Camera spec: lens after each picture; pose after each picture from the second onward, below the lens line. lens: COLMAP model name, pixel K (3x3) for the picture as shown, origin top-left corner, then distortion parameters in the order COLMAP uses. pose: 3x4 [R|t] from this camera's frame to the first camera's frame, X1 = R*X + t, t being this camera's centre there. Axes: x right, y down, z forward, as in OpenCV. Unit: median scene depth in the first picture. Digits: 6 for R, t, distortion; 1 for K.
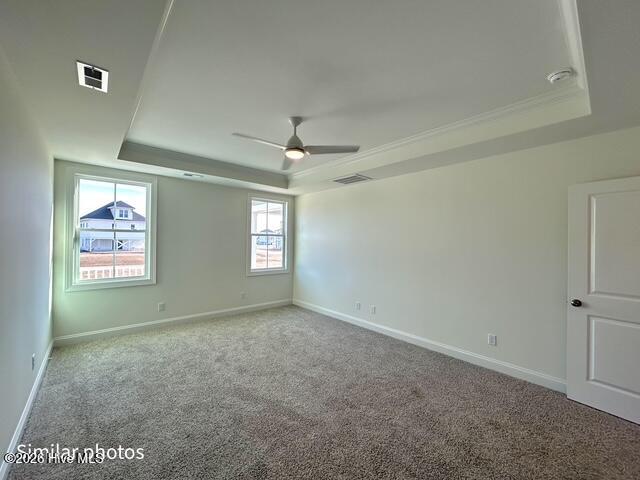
lens RADIAL K [[259.6, 0, 321.8], [0, 259.6, 239.7], [0, 0, 1]] dist [0.002104, 0.000099]
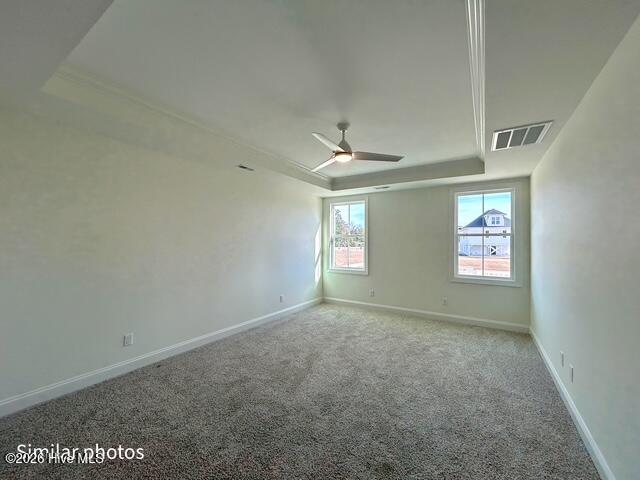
lens RADIAL K [[259.6, 0, 322.0], [0, 259.6, 239.7], [0, 0, 1]] dist [0.002104, 0.000099]
pose [[0.283224, -0.020907, -0.958826, 0.580879], [-0.001072, 0.999755, -0.022116, 0.018874], [0.959053, 0.007292, 0.283132, 0.396003]]
